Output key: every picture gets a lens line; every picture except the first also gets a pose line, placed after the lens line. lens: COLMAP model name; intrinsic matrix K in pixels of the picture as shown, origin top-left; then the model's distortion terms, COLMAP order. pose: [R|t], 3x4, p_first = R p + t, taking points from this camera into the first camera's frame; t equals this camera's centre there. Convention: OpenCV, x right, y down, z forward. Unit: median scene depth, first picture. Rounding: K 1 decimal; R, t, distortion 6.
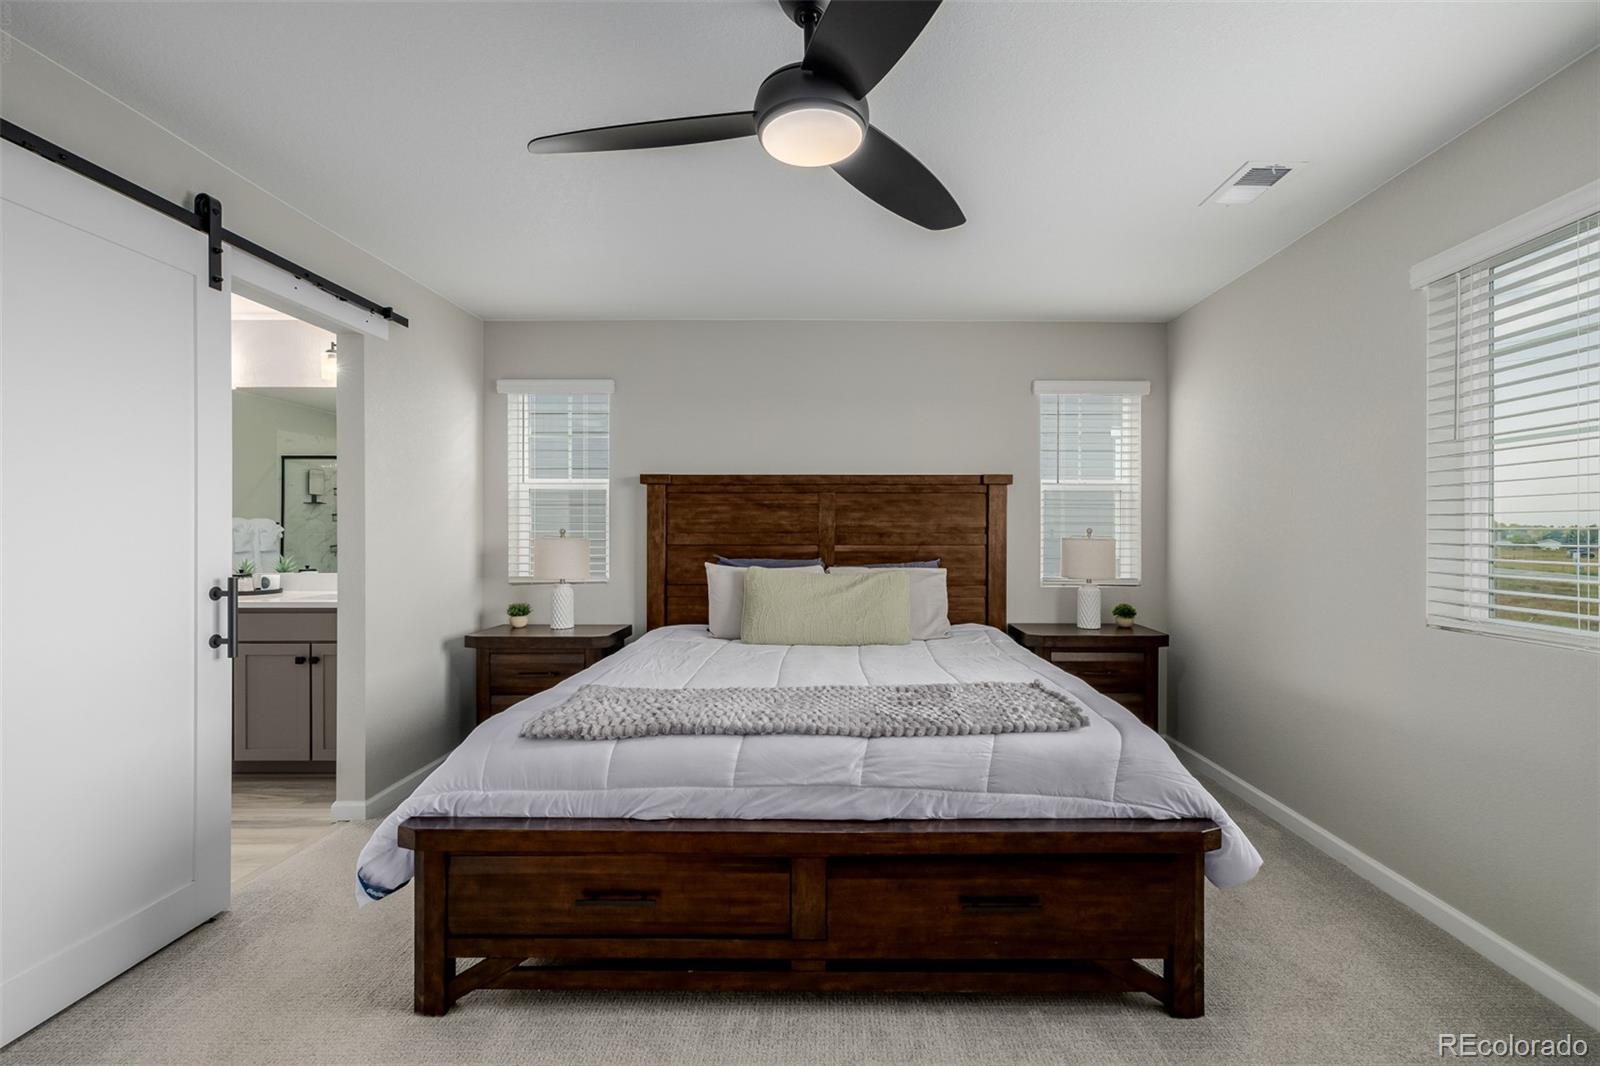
lens RADIAL K [[715.7, 0, 800.5], [0, 715.7, 529.4], [0, 0, 1]] dist [0.002924, 0.001170]
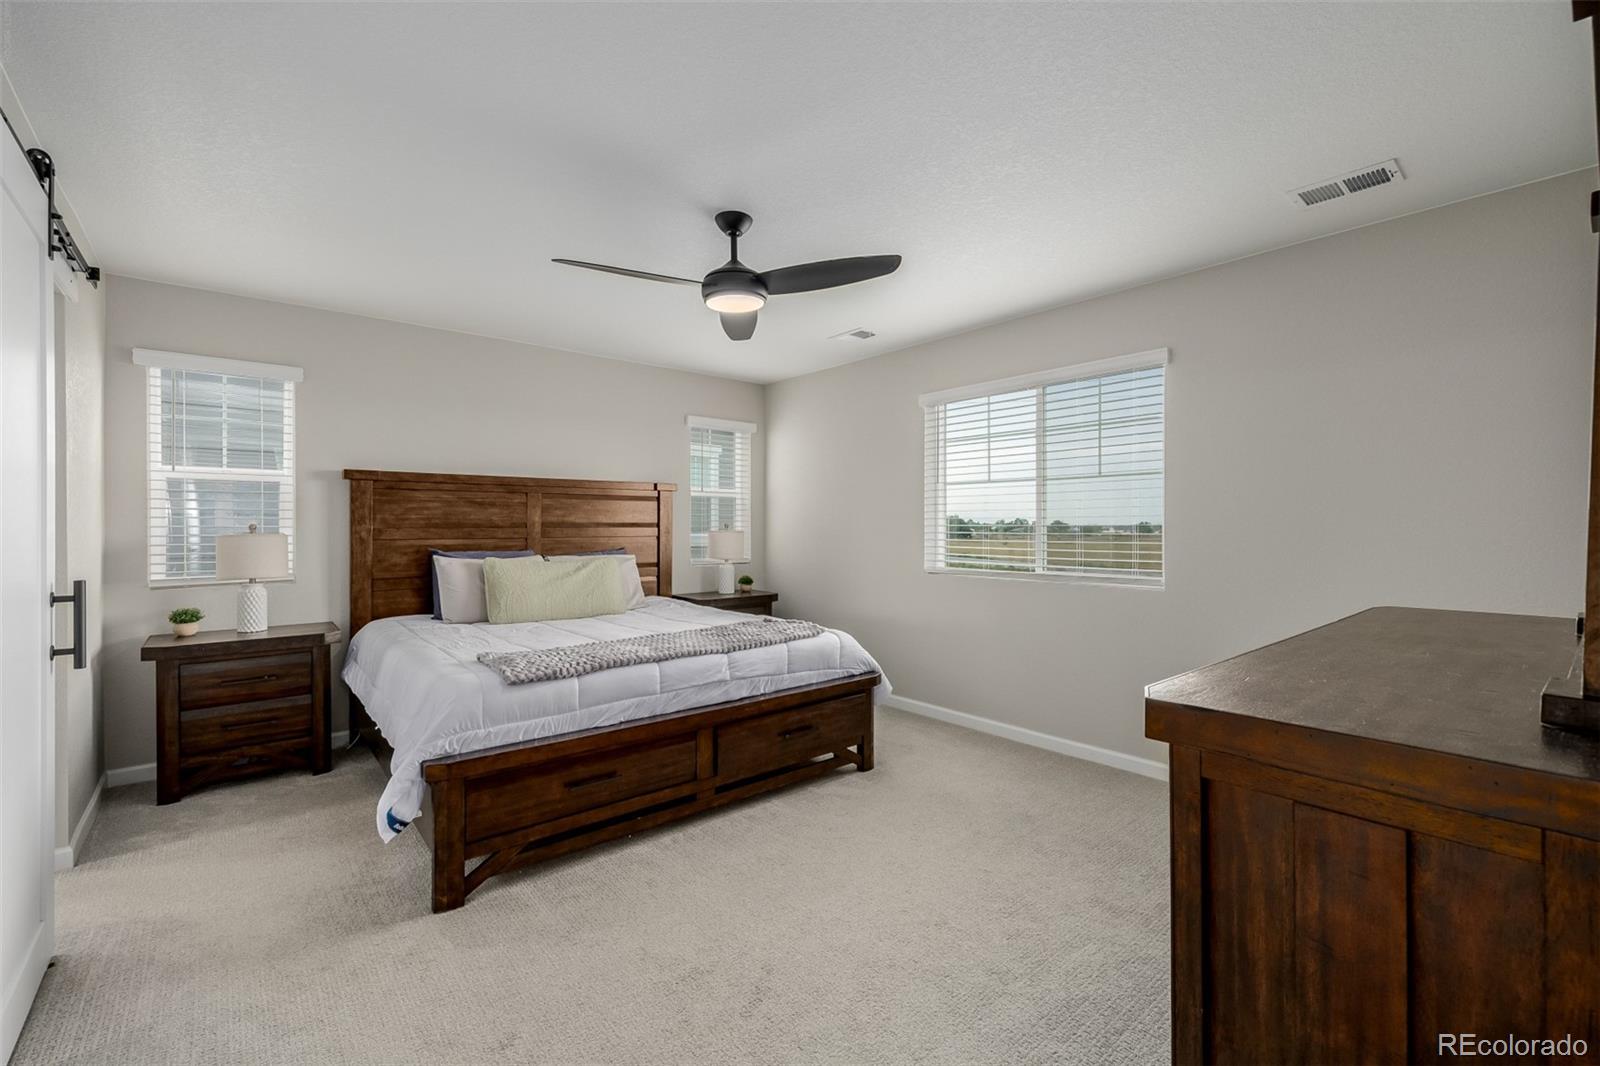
lens RADIAL K [[715.7, 0, 798.5], [0, 715.7, 527.3], [0, 0, 1]] dist [0.002924, 0.001170]
pose [[0.752820, -0.003423, 0.658218, -0.462049], [-0.002098, 0.999969, 0.007600, -0.006150], [-0.658223, -0.007102, 0.752789, -0.186136]]
